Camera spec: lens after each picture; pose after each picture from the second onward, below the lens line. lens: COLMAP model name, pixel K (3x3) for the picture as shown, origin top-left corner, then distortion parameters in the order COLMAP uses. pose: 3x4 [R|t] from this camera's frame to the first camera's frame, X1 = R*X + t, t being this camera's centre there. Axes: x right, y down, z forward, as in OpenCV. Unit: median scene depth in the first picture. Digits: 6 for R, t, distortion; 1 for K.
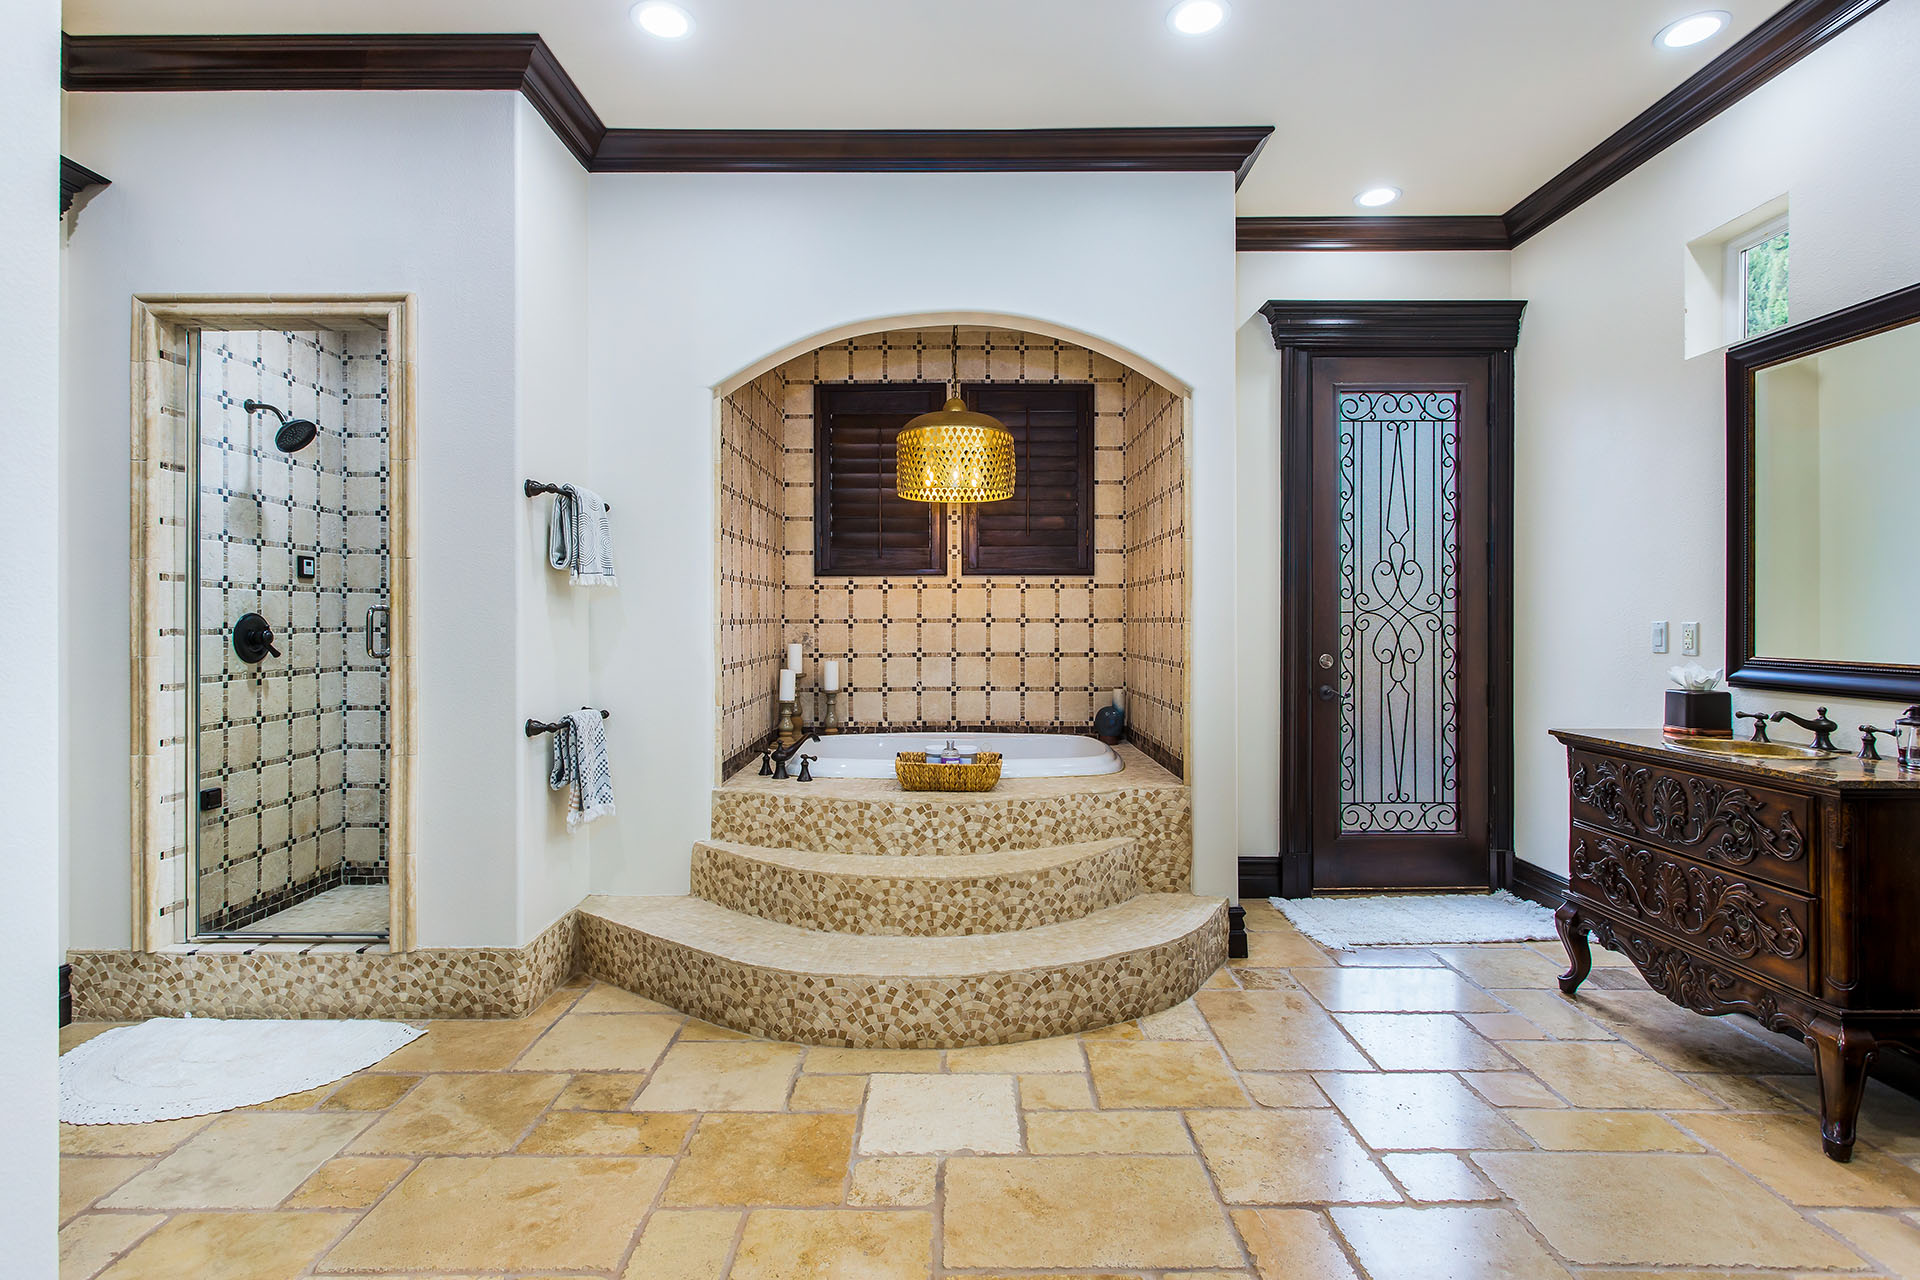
lens RADIAL K [[986.8, 0, 959.0], [0, 986.8, 599.9], [0, 0, 1]] dist [0.001920, 0.000432]
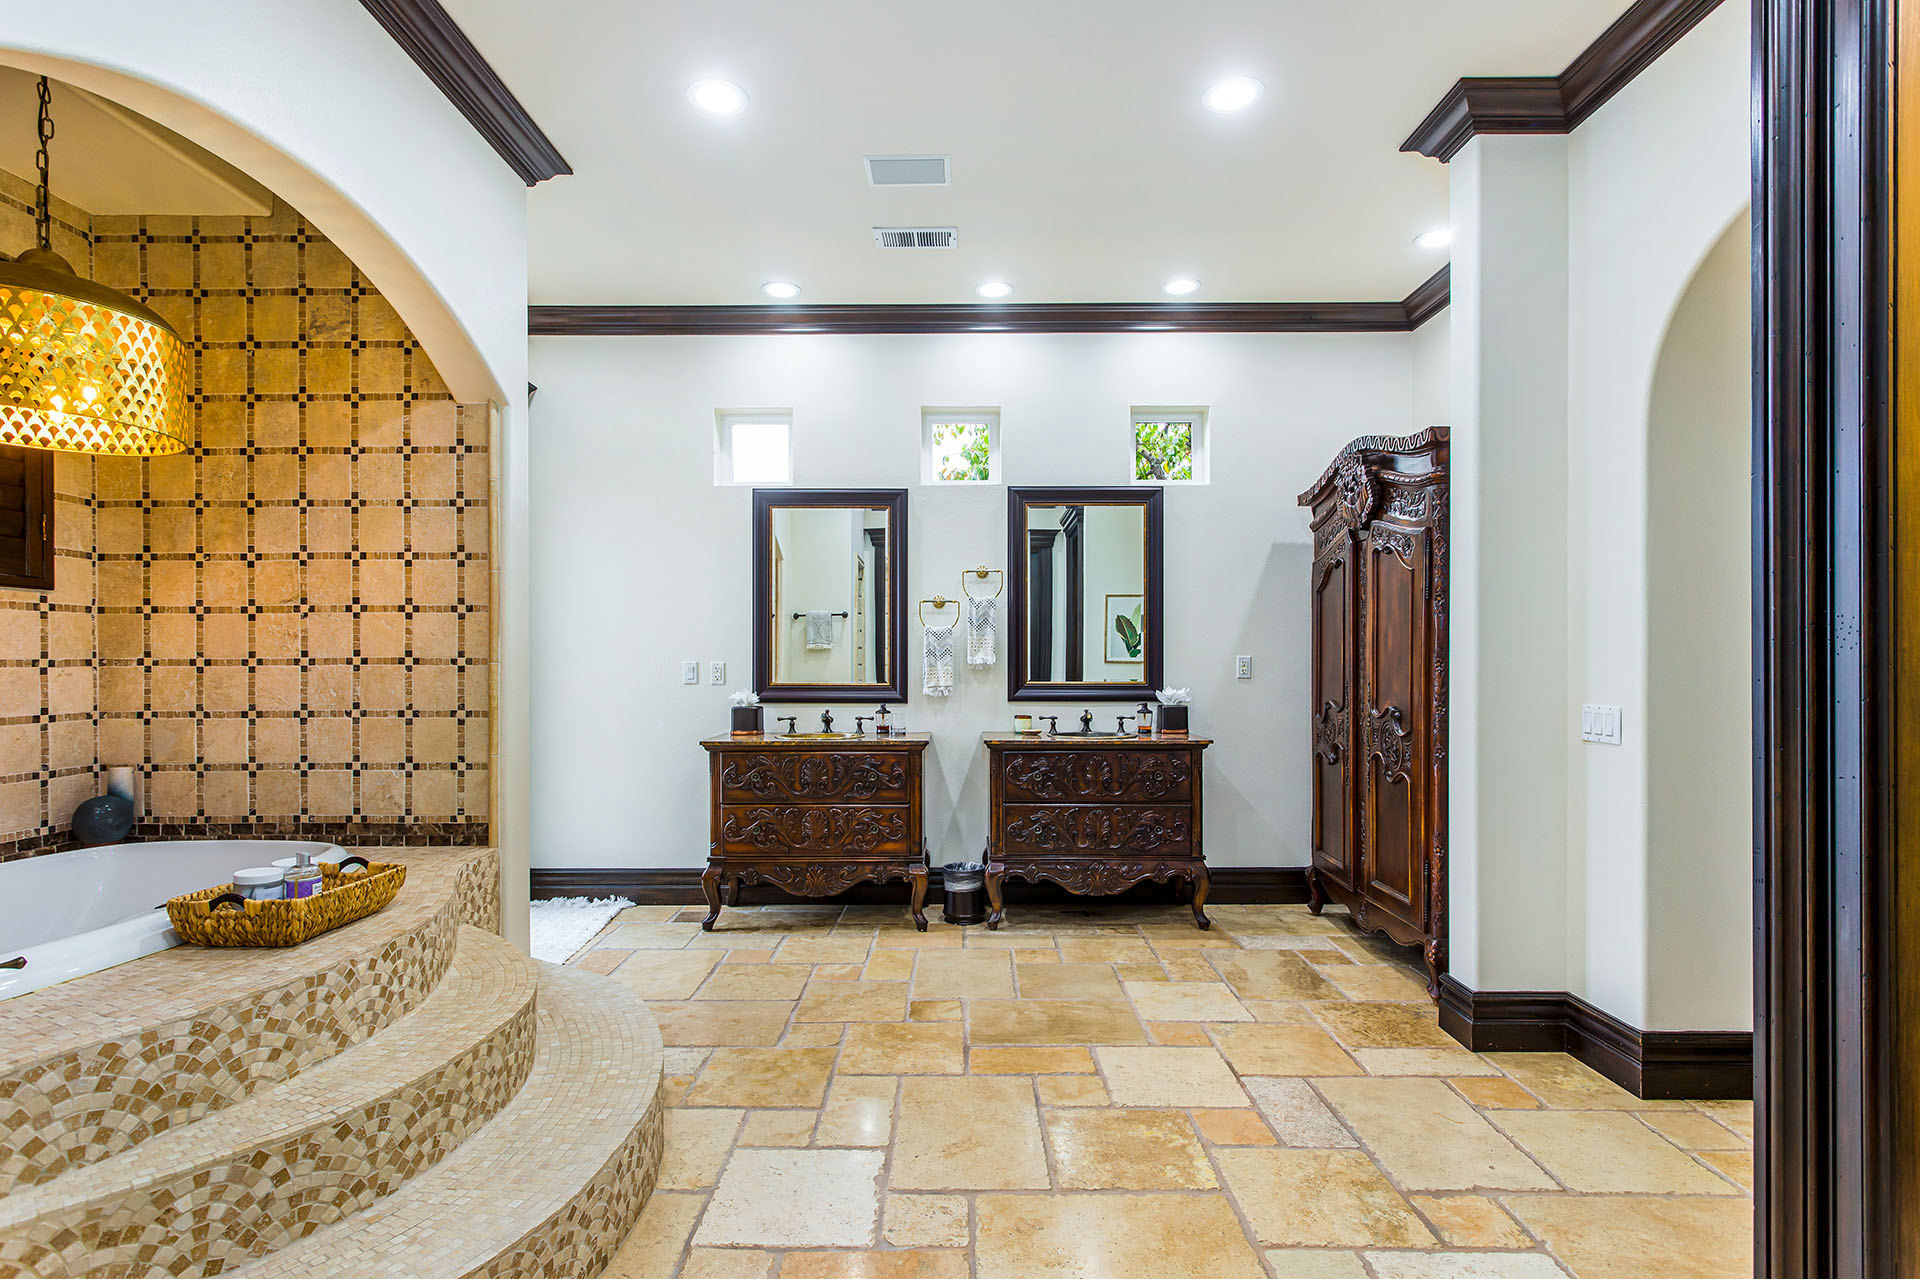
lens RADIAL K [[916.9, 0, 961.9], [0, 916.9, 657.7], [0, 0, 1]] dist [-0.000012, 0.000441]
pose [[-0.011271, 0.005497, 0.999921, -0.634704], [-0.016282, 0.999851, -0.005680, 0.016647], [-0.999804, -0.016345, -0.011180, 0.628649]]
